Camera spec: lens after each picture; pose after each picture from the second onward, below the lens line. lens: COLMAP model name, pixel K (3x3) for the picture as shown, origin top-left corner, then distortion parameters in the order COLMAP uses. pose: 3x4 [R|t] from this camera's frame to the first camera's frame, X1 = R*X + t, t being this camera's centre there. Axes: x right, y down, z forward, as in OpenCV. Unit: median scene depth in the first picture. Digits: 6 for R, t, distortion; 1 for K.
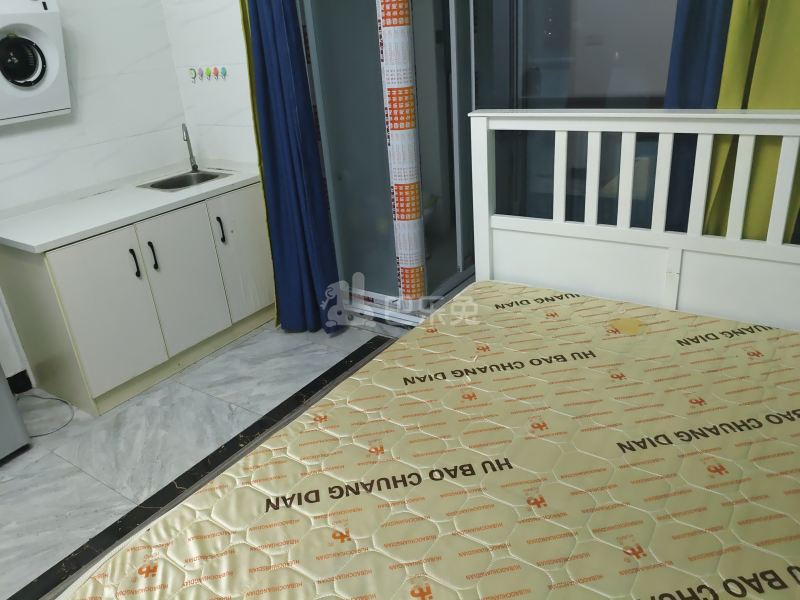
lens RADIAL K [[599.1, 0, 400.0], [0, 599.1, 300.0], [0, 0, 1]] dist [0.001846, 0.000959]
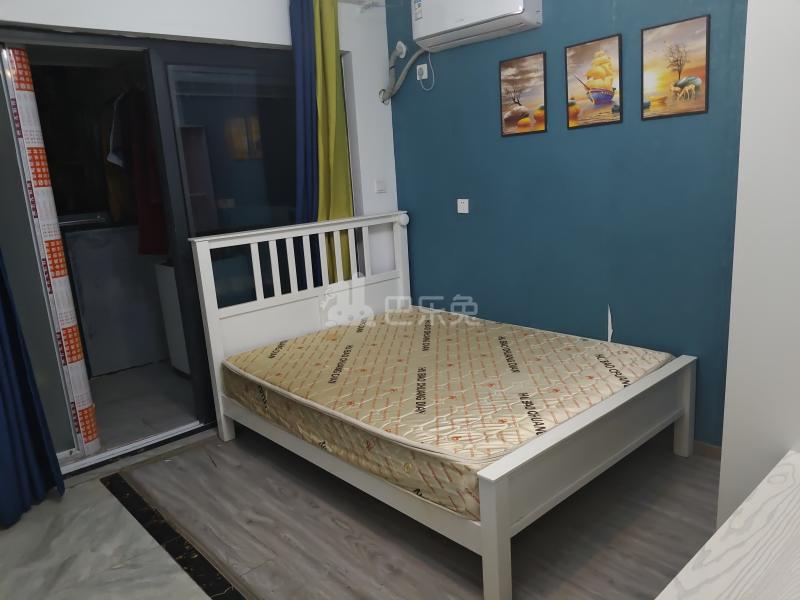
lens RADIAL K [[621.5, 0, 400.0], [0, 621.5, 300.0], [0, 0, 1]] dist [0.070443, -0.172475]
pose [[0.211399, -0.141892, 0.967046, -1.269895], [0.442516, 0.896087, 0.034745, -0.029229], [-0.871487, 0.420588, 0.252221, 0.295462]]
